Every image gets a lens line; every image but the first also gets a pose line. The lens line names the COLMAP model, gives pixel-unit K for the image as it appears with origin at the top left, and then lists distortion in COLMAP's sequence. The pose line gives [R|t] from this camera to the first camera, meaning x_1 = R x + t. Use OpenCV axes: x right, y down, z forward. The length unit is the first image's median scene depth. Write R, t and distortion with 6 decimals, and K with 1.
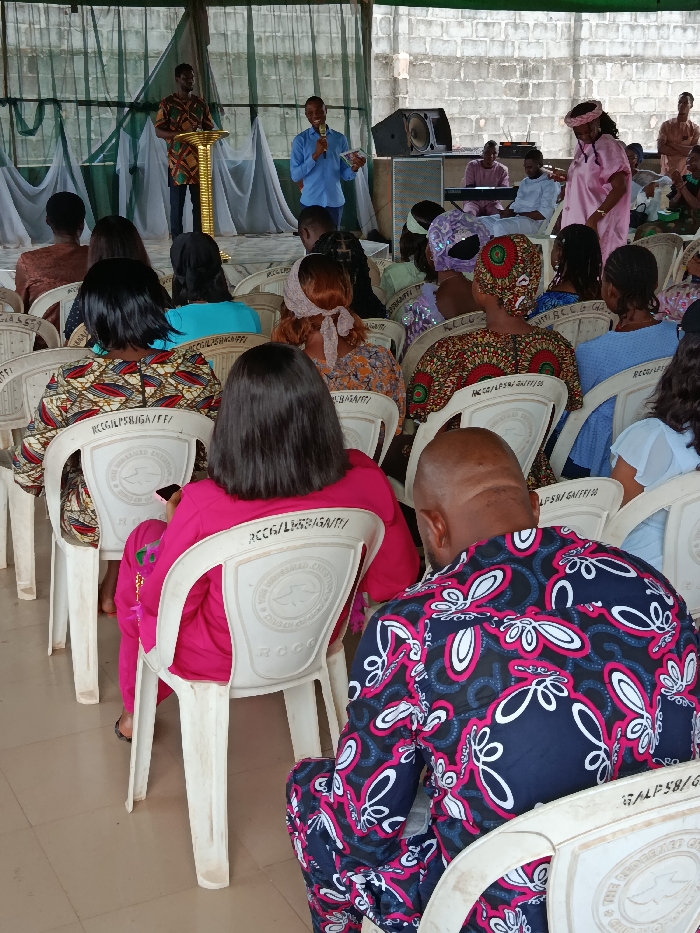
lens RADIAL K [[1286.5, 0, 341.7], [0, 1286.5, 465.6], [0, 0, 1]] dist [0.161042, -0.431344]
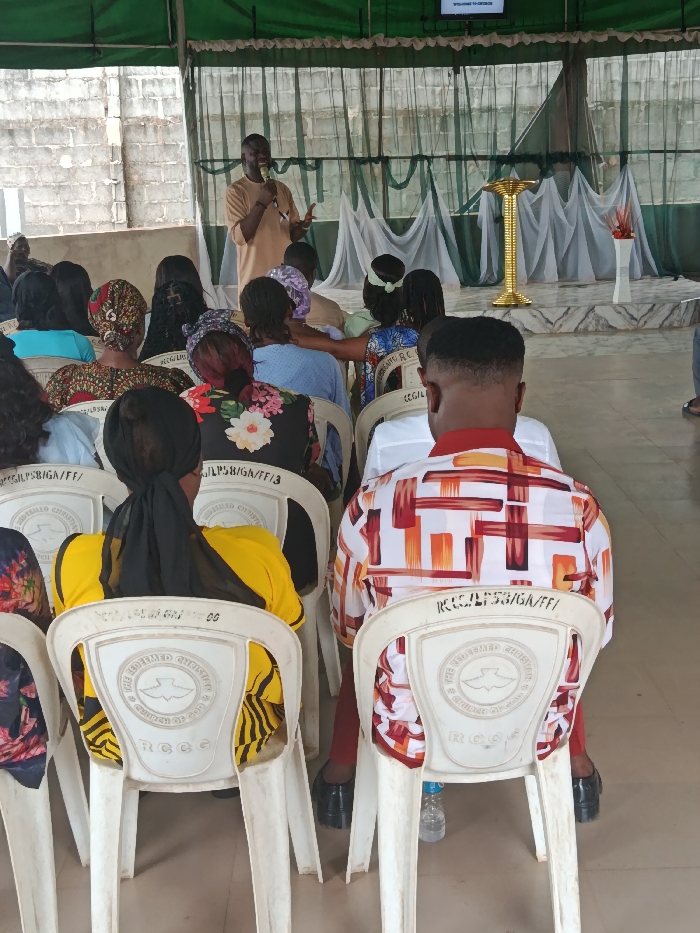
lens RADIAL K [[1286.5, 0, 341.7], [0, 1286.5, 465.6], [0, 0, 1]] dist [0.161042, -0.431344]
pose [[0.898099, 0.071763, -0.433900, 0.148147], [-0.087054, 0.996084, -0.015444, -0.002390], [0.431092, 0.051643, 0.900829, 0.013045]]
